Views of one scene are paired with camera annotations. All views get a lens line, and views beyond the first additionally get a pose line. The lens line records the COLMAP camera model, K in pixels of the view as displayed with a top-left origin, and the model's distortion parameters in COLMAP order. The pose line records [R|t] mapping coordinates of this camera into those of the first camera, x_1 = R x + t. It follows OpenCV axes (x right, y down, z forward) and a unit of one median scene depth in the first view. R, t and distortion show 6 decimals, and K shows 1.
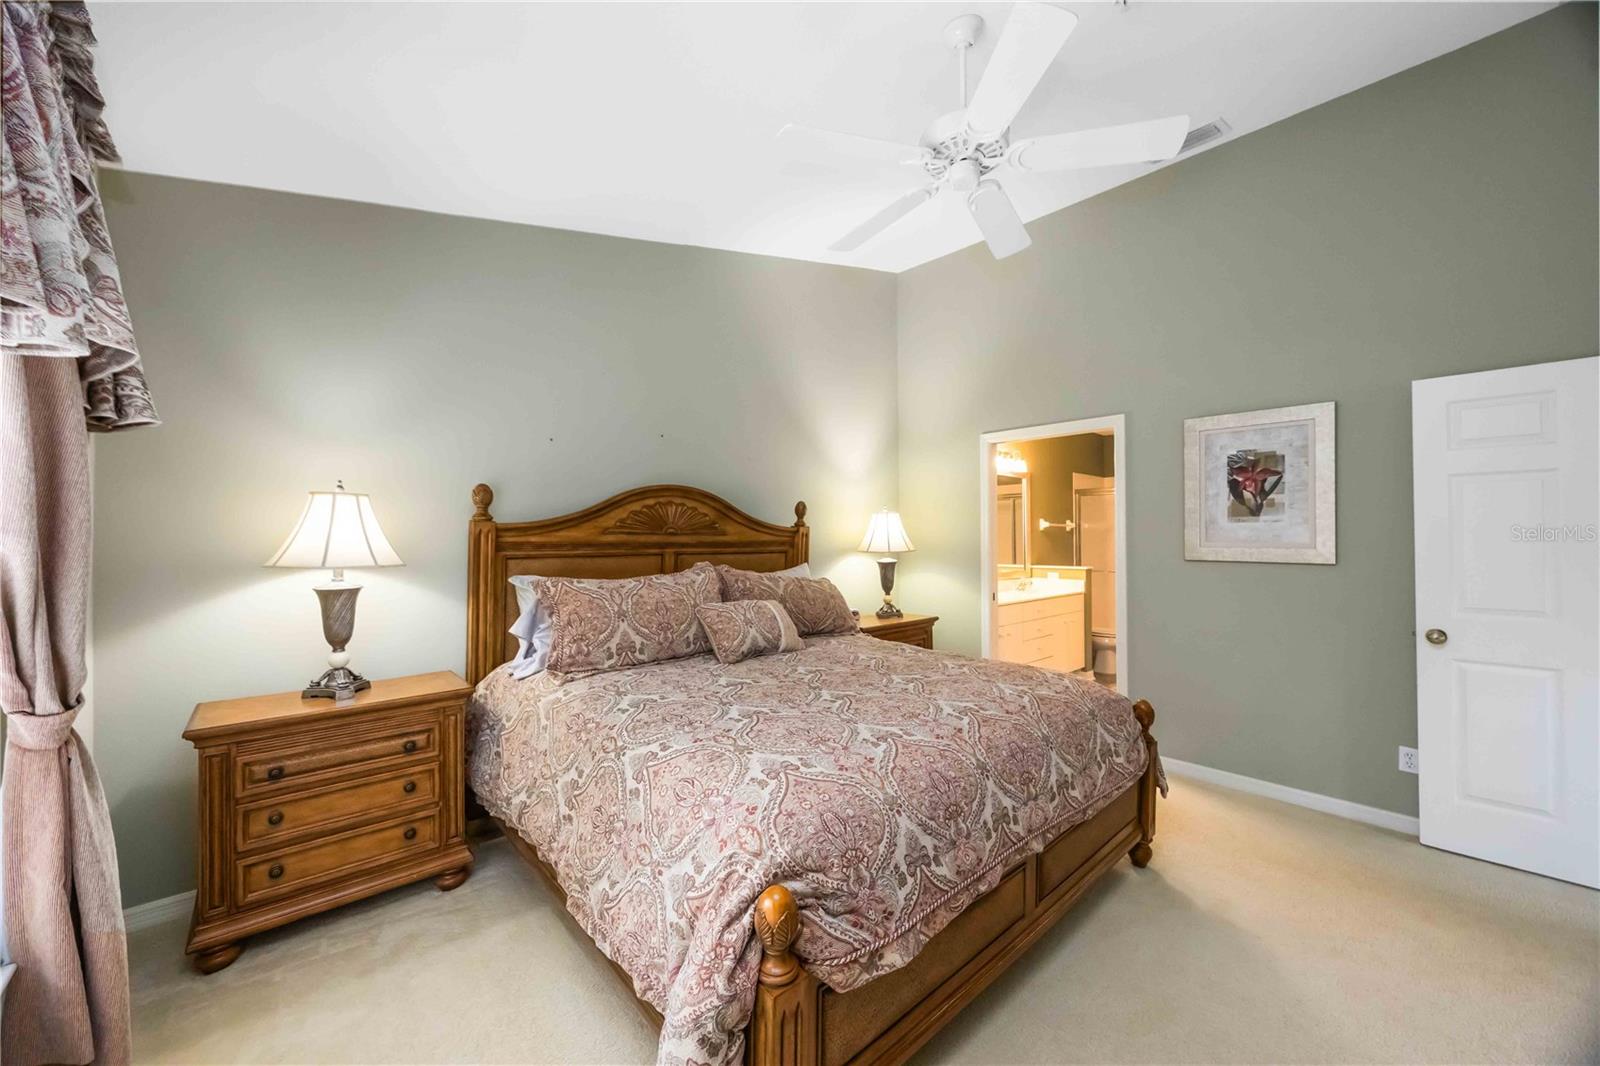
lens RADIAL K [[612.2, 0, 792.3], [0, 612.2, 533.6], [0, 0, 1]] dist [-0.005110, 0.000929]
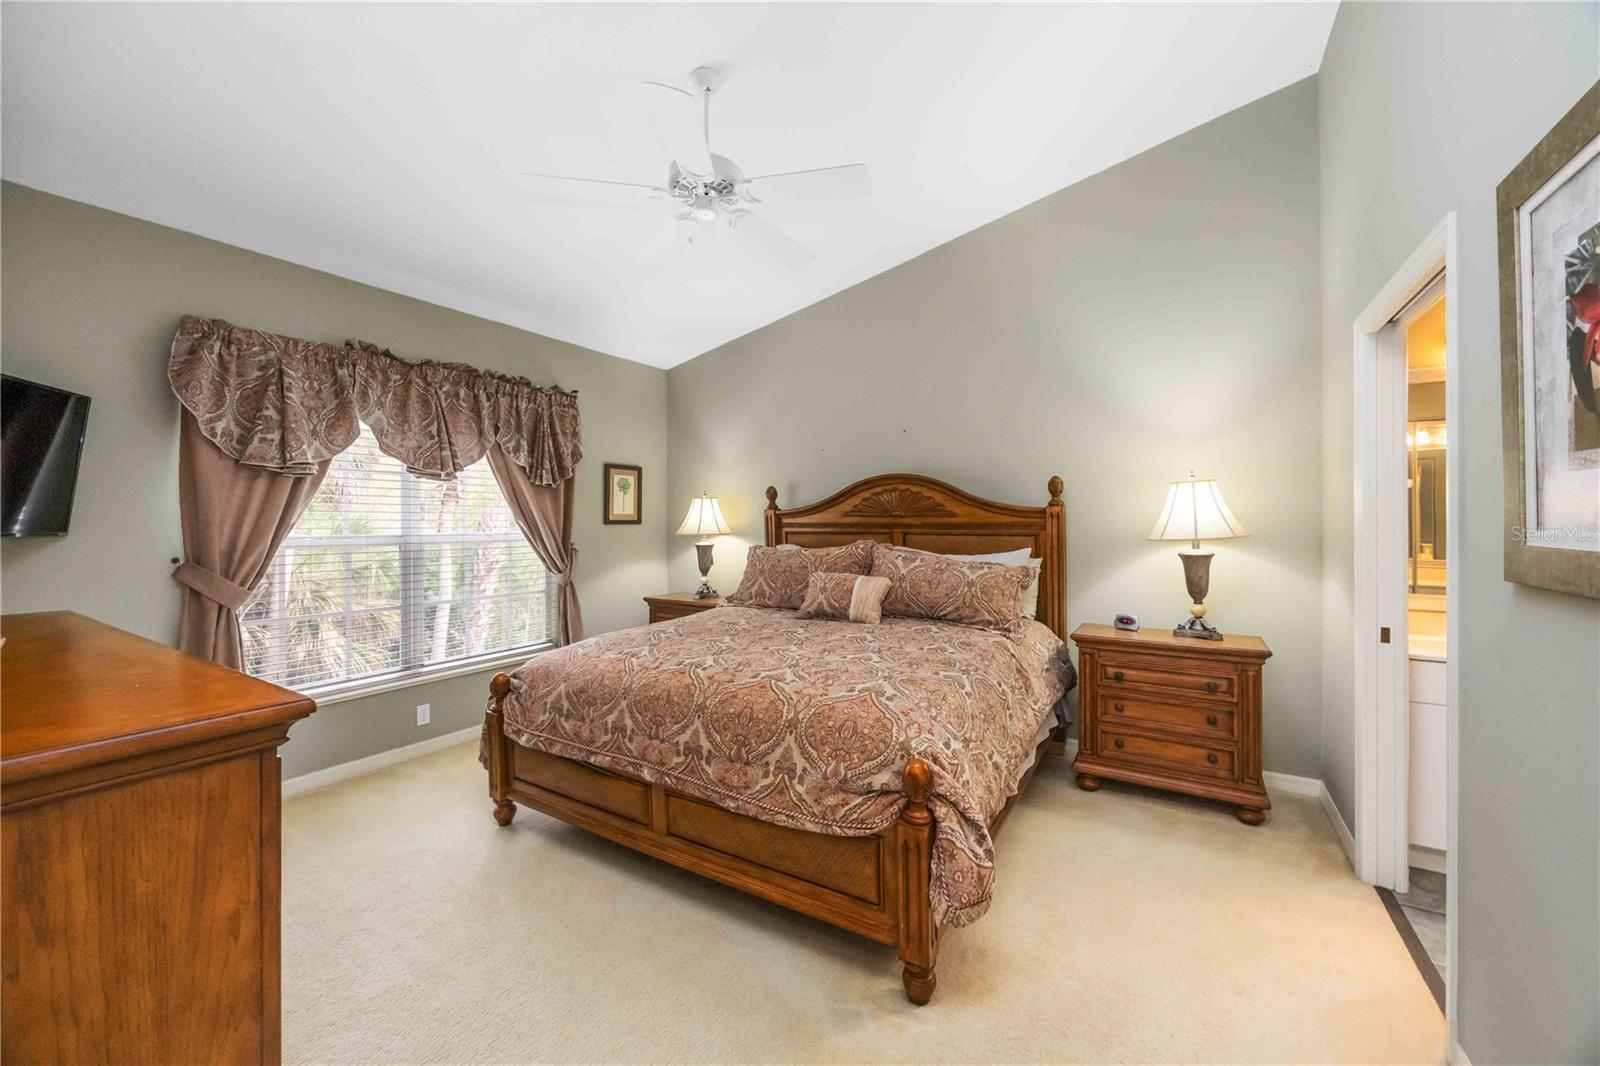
lens RADIAL K [[612.2, 0, 809.3], [0, 612.2, 530.4], [0, 0, 1]] dist [-0.005110, 0.000929]
pose [[0.286026, 0.016225, -0.958084, 1.042978], [0.007056, 0.999794, 0.019038, 0.004935], [0.958196, -0.012206, 0.285853, 0.613342]]
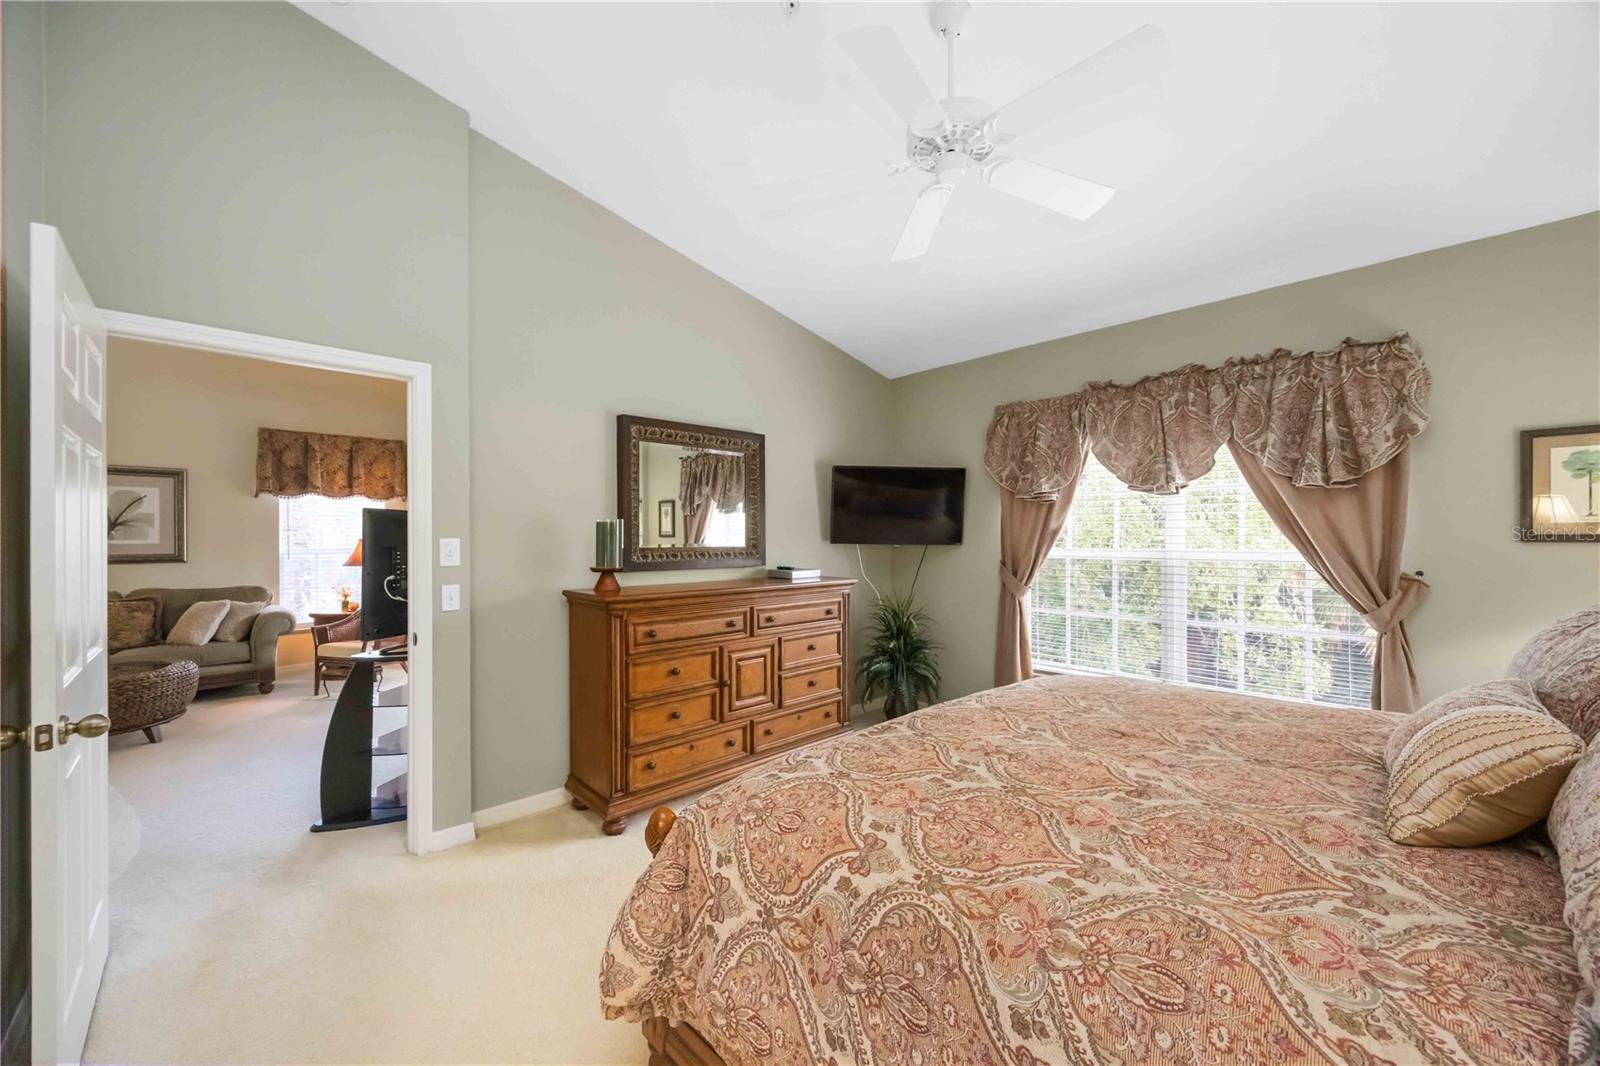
lens RADIAL K [[612.2, 0, 802.0], [0, 612.2, 539.7], [0, 0, 1]] dist [-0.005110, 0.000929]
pose [[-0.999614, 0.000150, -0.027782, 0.400210], [0.000365, 0.999970, -0.007748, 0.018028], [0.027780, -0.007755, -0.999584, 1.402753]]
